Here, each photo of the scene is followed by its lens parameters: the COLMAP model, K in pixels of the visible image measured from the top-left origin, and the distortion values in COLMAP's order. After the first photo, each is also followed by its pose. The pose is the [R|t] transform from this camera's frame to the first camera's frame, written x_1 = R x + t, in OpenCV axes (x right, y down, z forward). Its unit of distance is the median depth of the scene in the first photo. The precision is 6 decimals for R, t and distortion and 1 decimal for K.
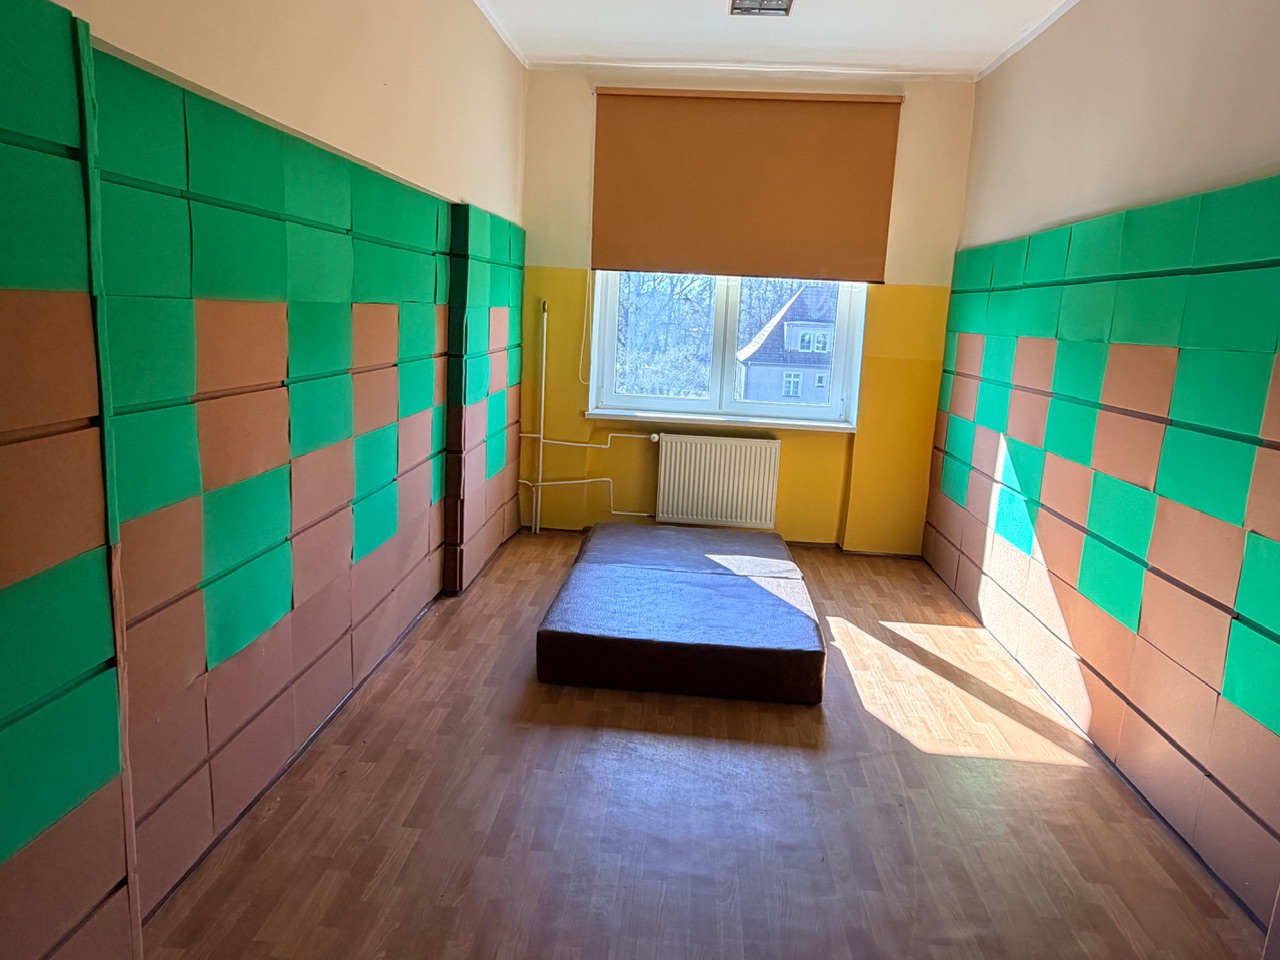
lens RADIAL K [[860.1, 0, 640.0], [0, 860.1, 480.0], [0, 0, 1]] dist [0.000133, 0.000006]
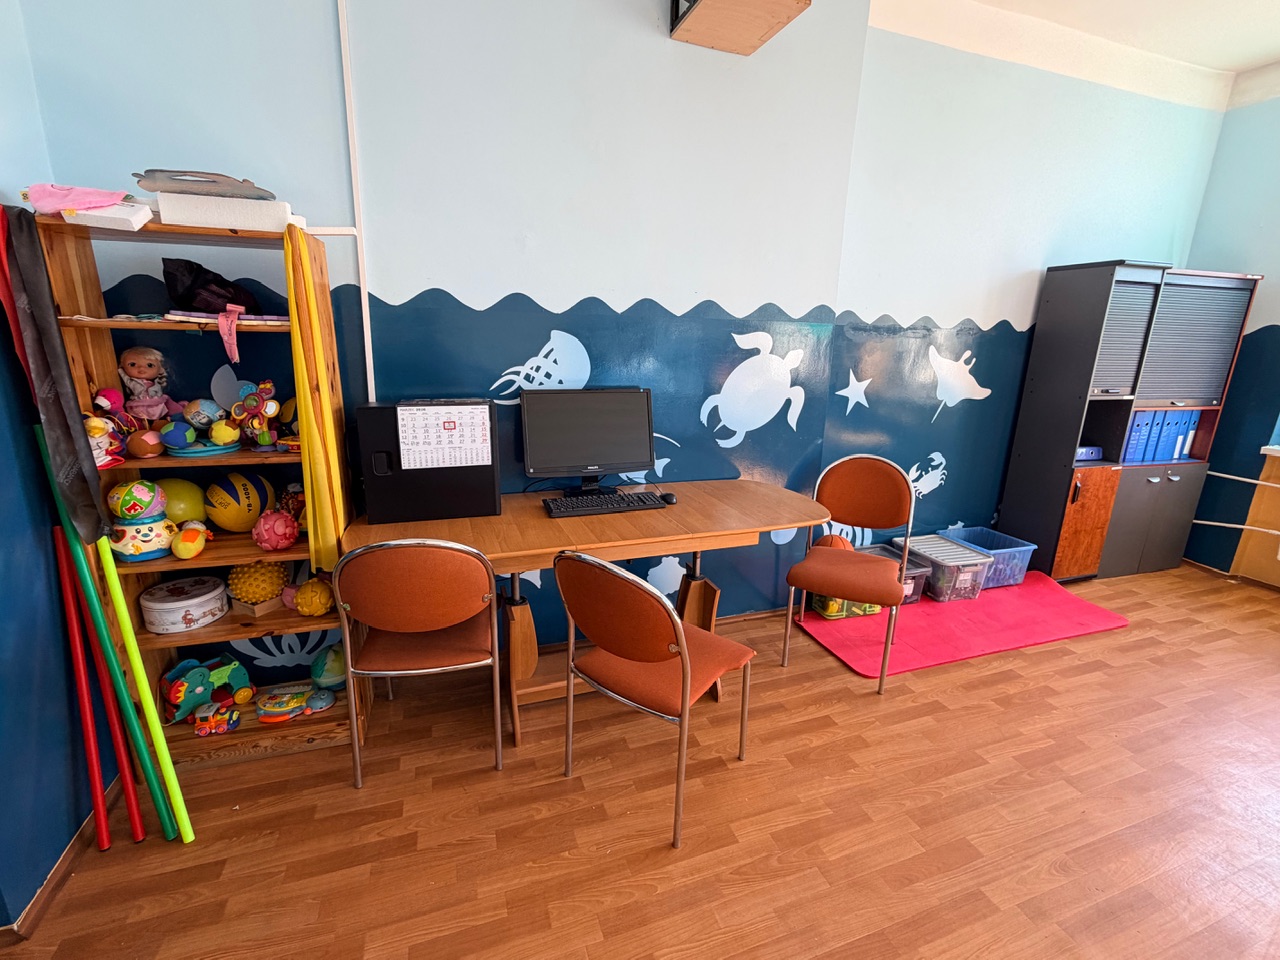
lens RADIAL K [[563.8, 0, 640.0], [0, 563.8, 480.0], [0, 0, 1]] dist [-0.000175, -0.000042]
pose [[-0.398720, -0.288896, 0.870380, 0.091660], [0.129866, 0.921734, 0.365433, -0.210533], [-0.907831, 0.258738, -0.329996, 1.207959]]
